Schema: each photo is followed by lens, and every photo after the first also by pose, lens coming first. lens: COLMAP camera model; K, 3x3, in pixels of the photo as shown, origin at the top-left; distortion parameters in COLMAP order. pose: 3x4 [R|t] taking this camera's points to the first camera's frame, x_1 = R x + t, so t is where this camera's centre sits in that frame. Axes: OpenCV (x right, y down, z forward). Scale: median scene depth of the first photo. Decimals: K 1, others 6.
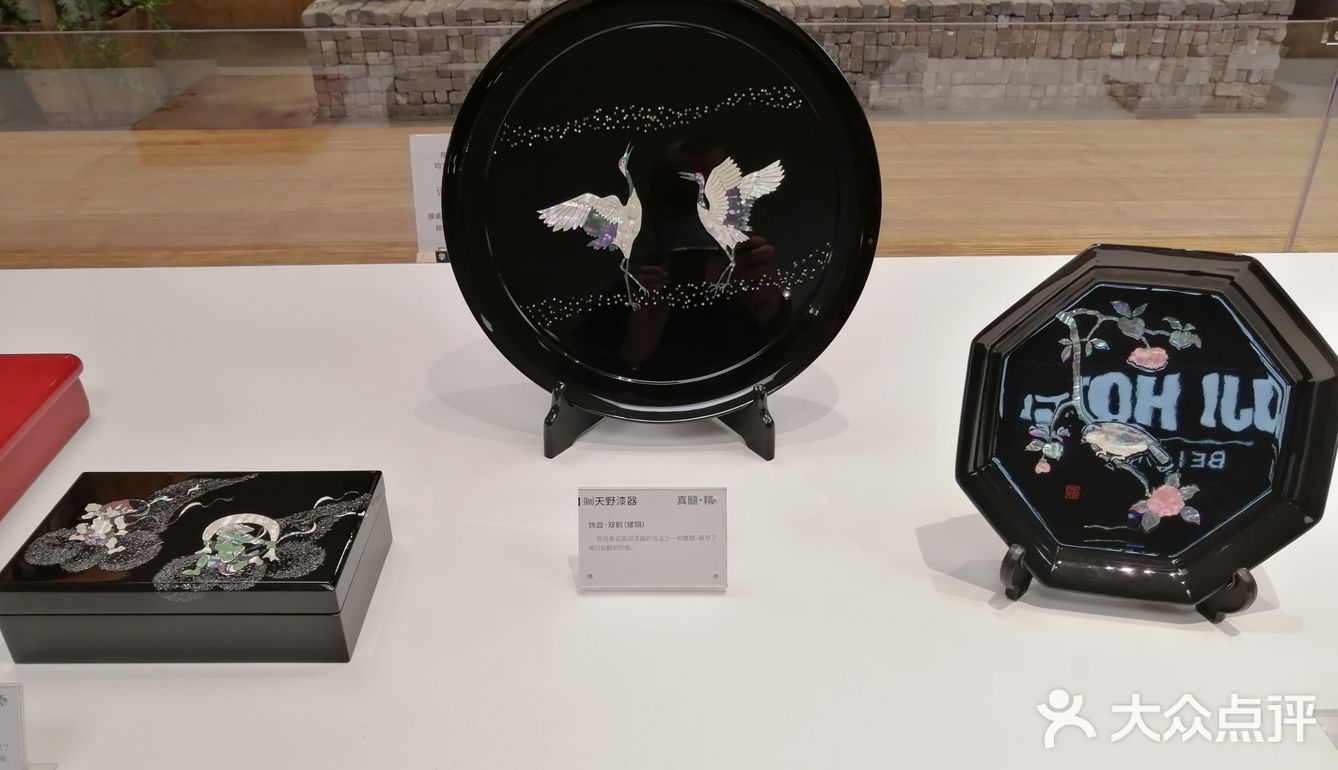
lens RADIAL K [[1426.4, 0, 668.6], [0, 1426.4, 387.4], [0, 0, 1]] dist [-0.010503, 0.000000]
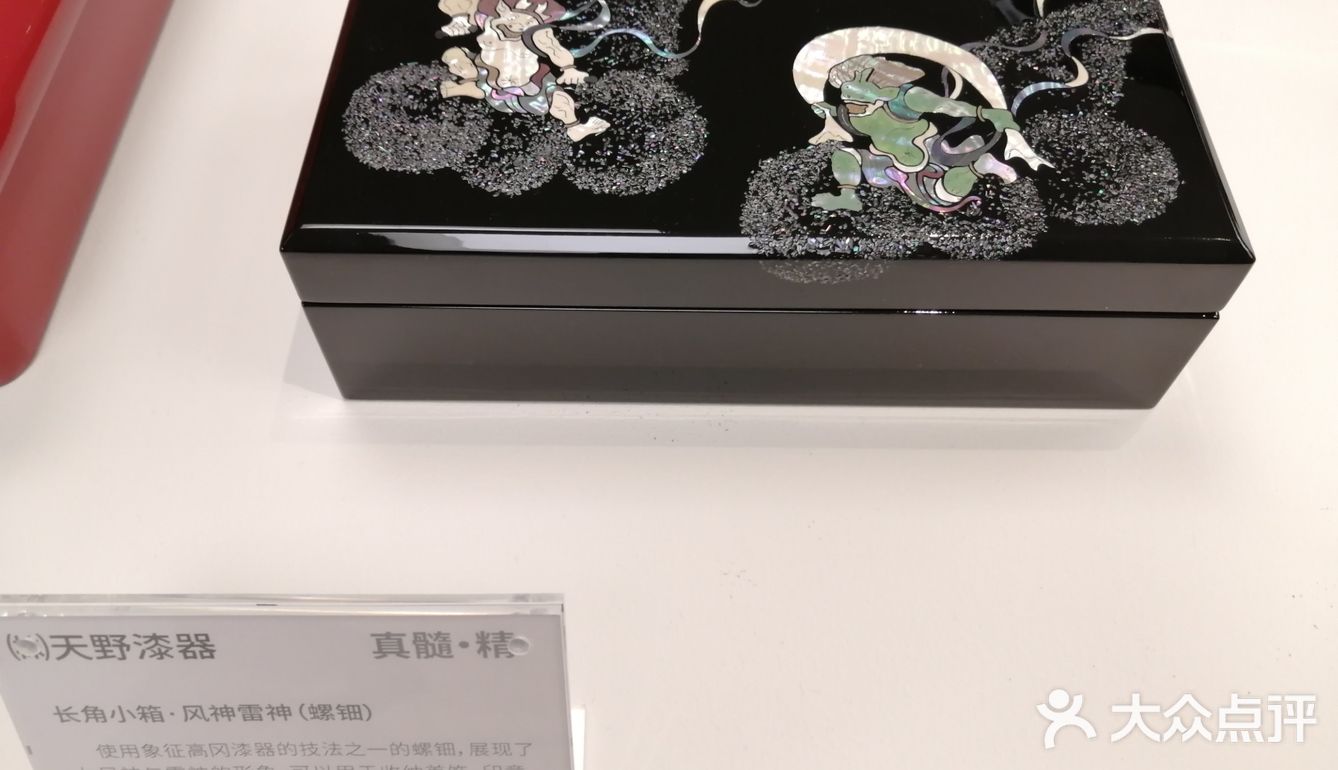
lens RADIAL K [[1426.4, 0, 668.9], [0, 1426.4, 384.9], [0, 0, 1]] dist [-0.010503, 0.000000]
pose [[0.998842, -0.002044, 0.048064, -0.380081], [-0.016441, 0.924438, 0.380978, 0.031297], [-0.045211, -0.381327, 0.923334, 0.612769]]
